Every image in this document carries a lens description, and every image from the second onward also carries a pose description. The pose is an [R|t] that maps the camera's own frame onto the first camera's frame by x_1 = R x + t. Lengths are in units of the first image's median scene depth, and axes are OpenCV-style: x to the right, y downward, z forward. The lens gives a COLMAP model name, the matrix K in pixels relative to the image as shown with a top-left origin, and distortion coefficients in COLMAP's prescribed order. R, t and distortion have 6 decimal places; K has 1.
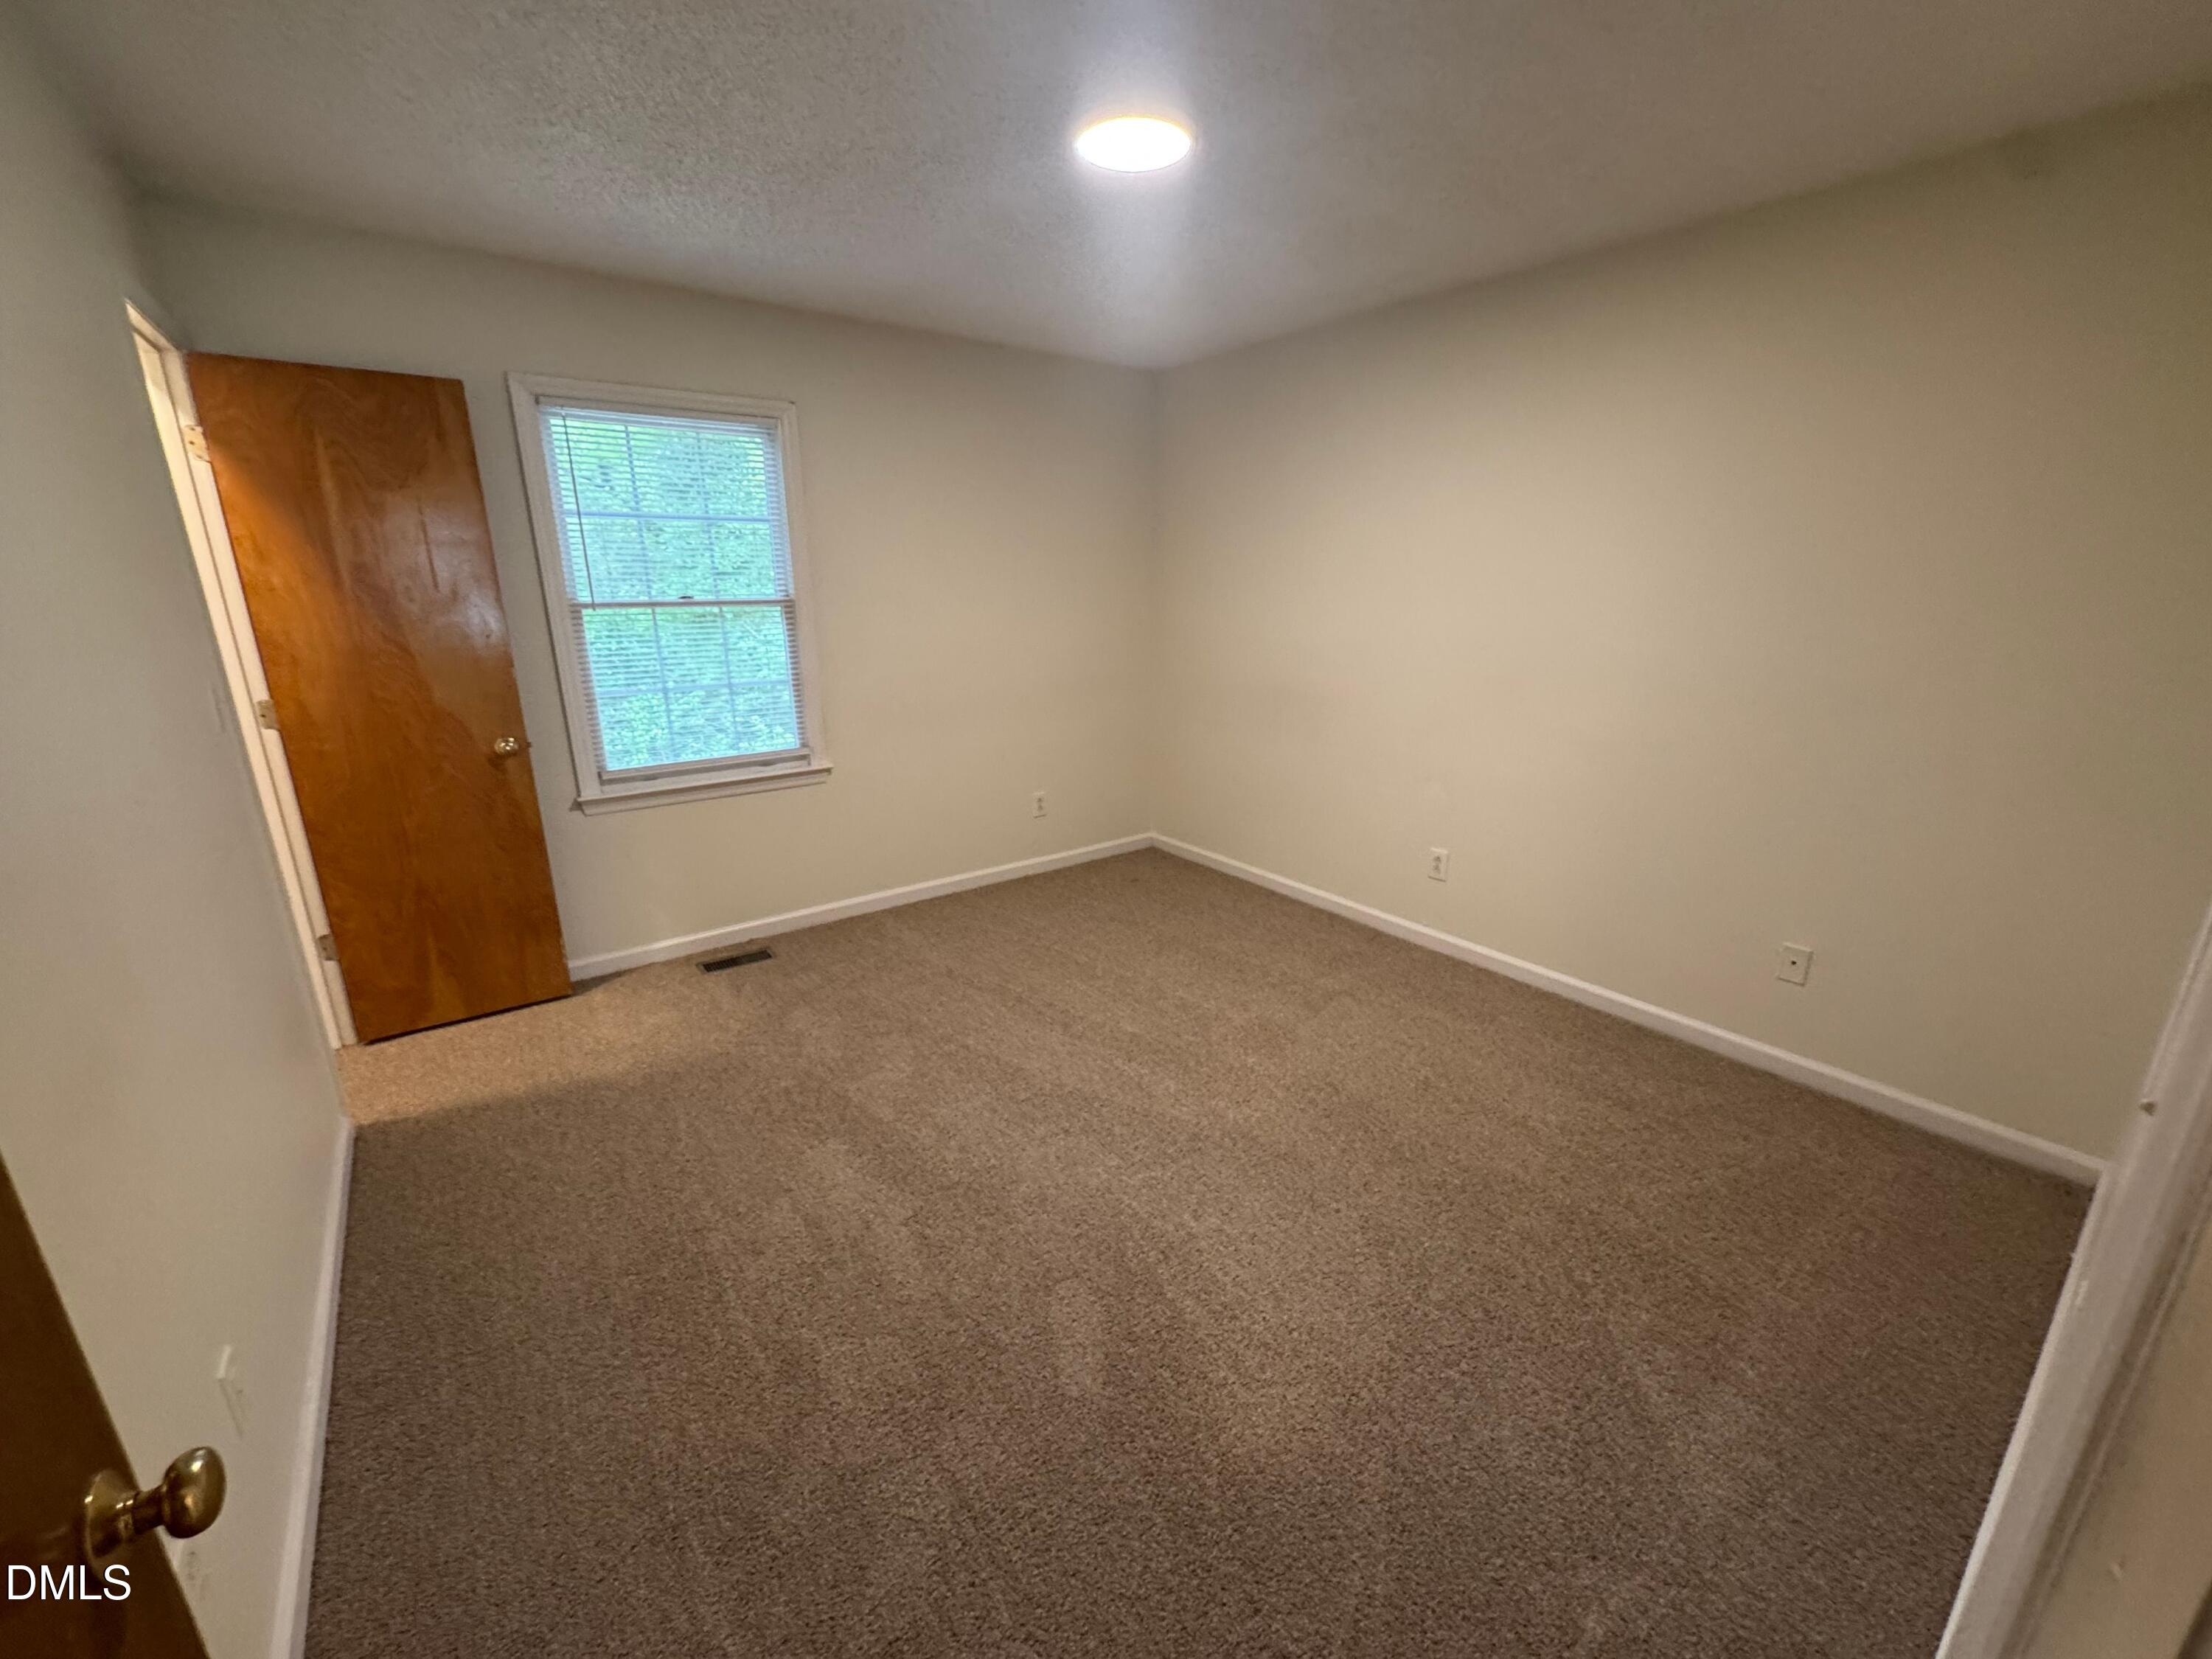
lens RADIAL K [[881.1, 0, 1106.1], [0, 881.1, 831.6], [0, 0, 1]] dist [-0.001557, 0.000237]
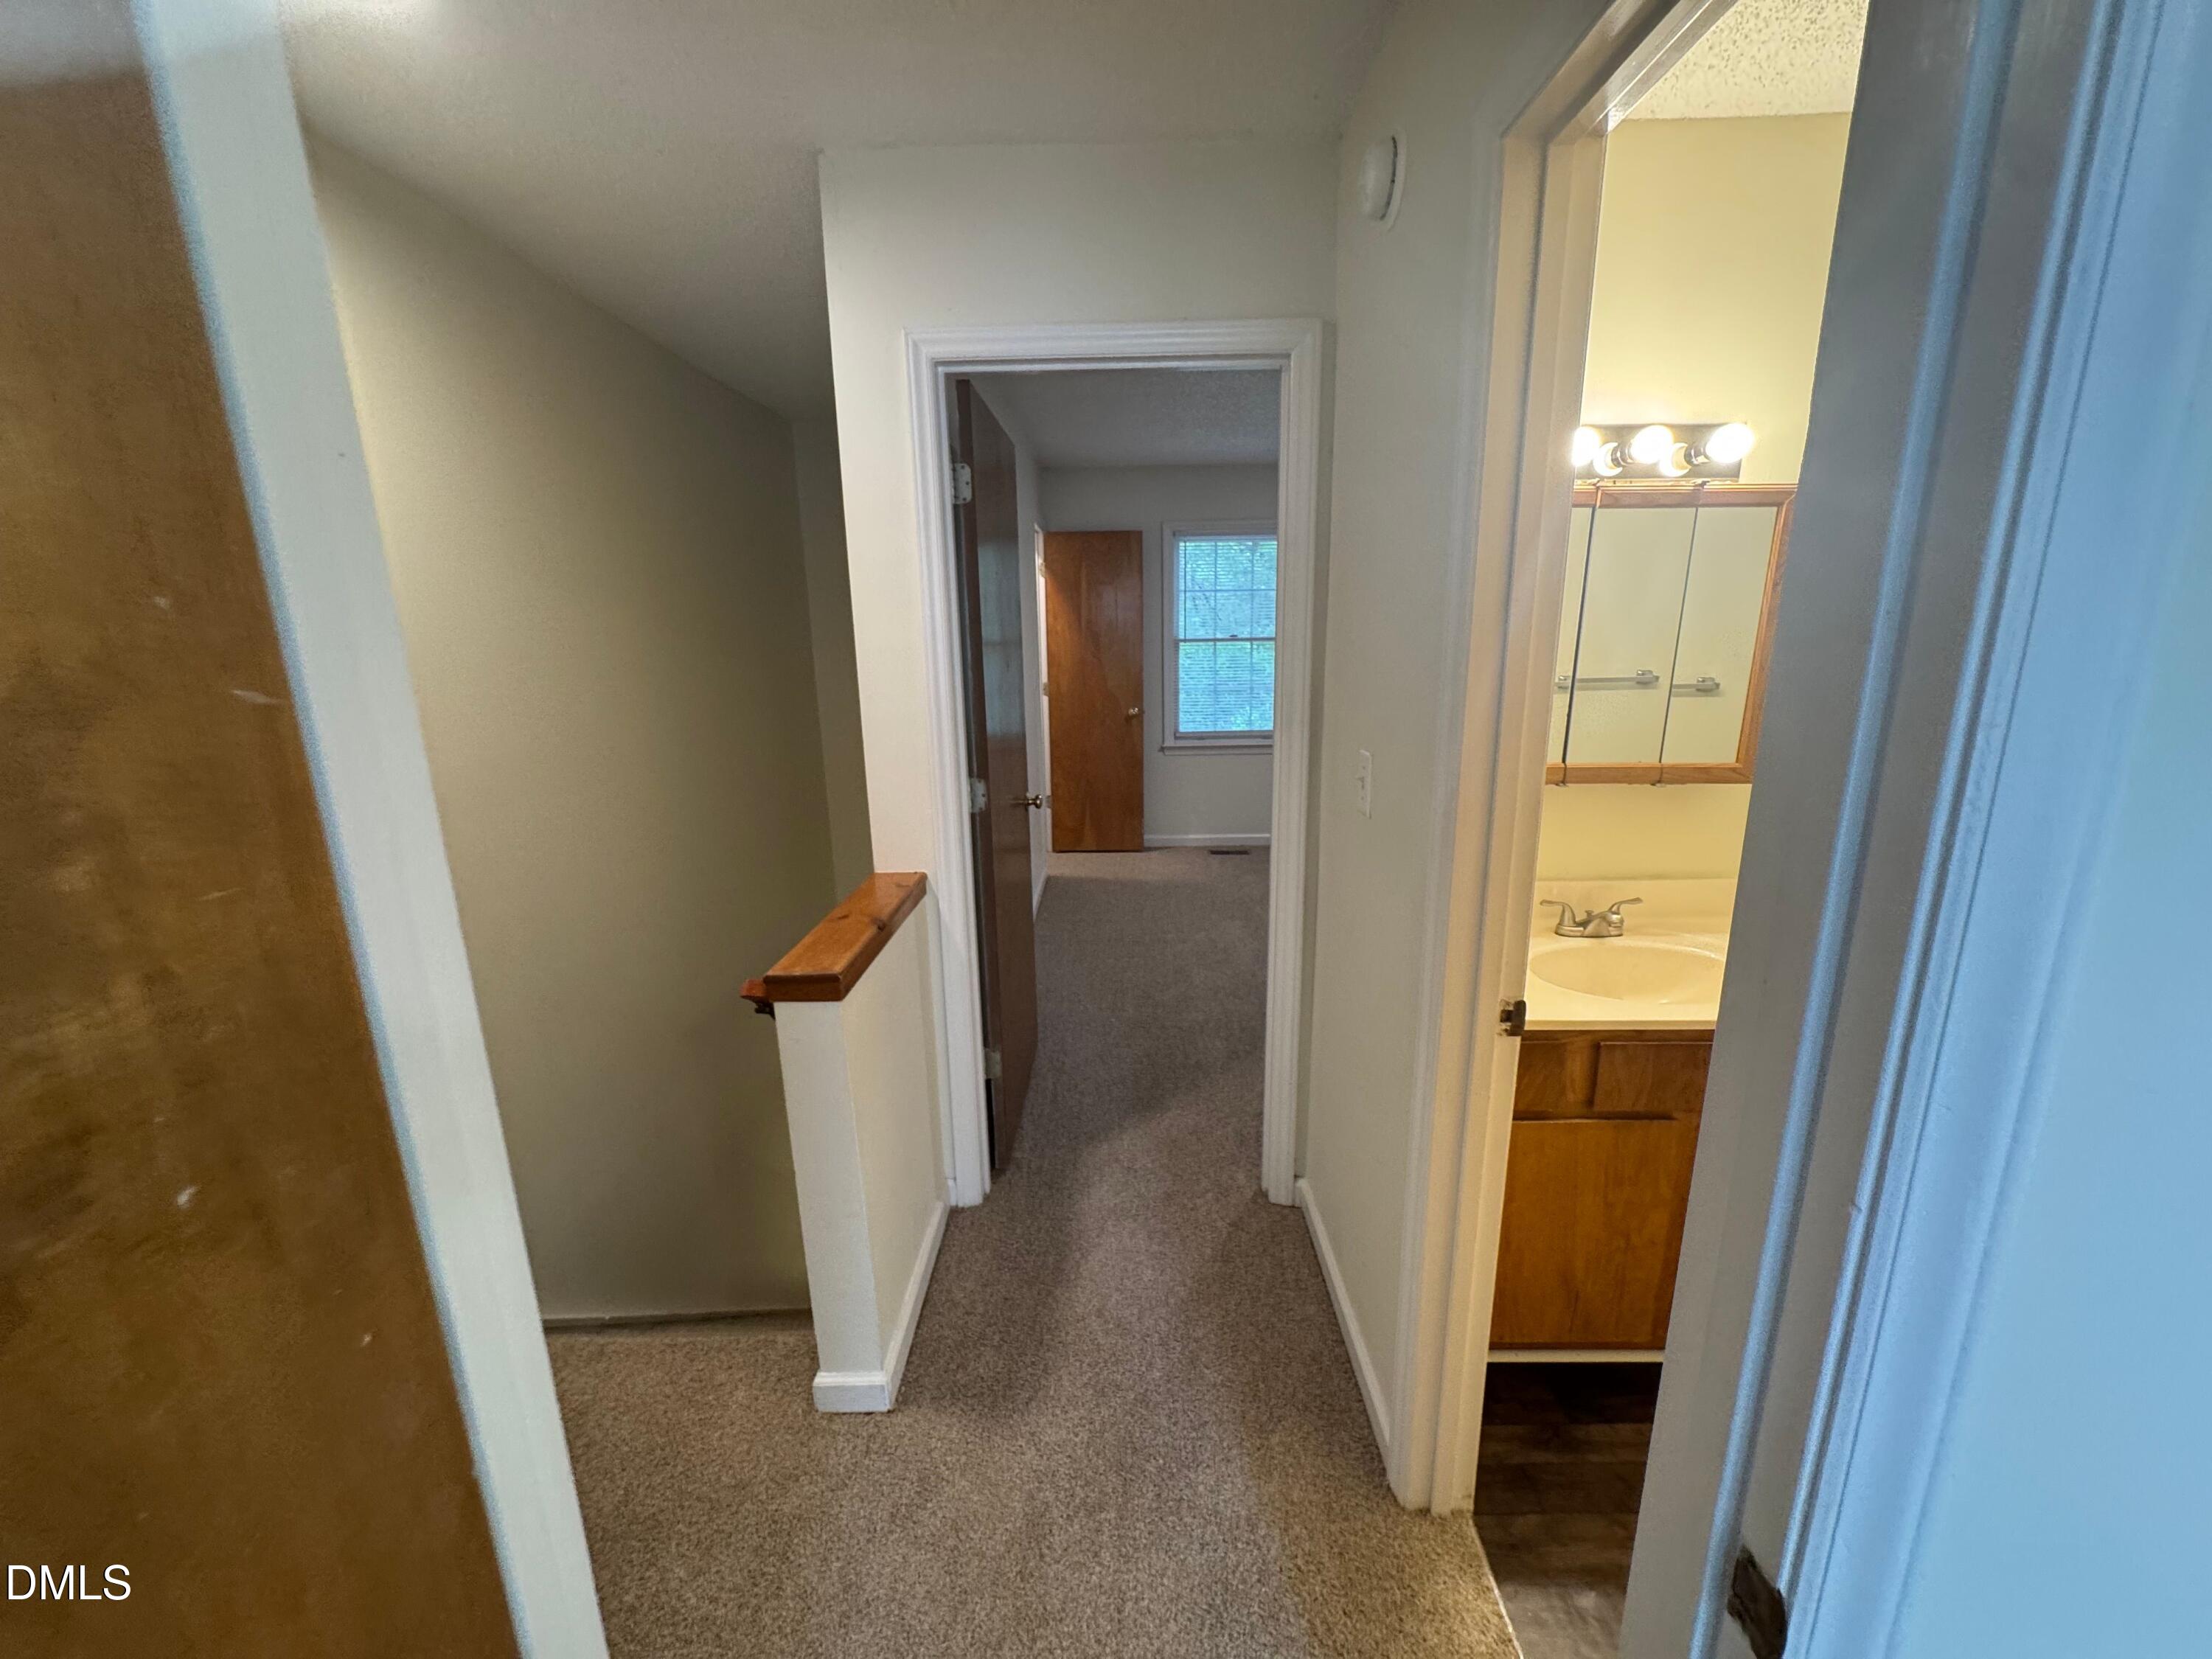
lens RADIAL K [[881.1, 0, 1108.4], [0, 881.1, 833.8], [0, 0, 1]] dist [-0.001557, 0.000237]
pose [[0.787512, 0.128714, -0.602709, 0.459525], [-0.156182, 0.987704, 0.006862, 0.157203], [0.596182, 0.088729, 0.797931, -0.534695]]
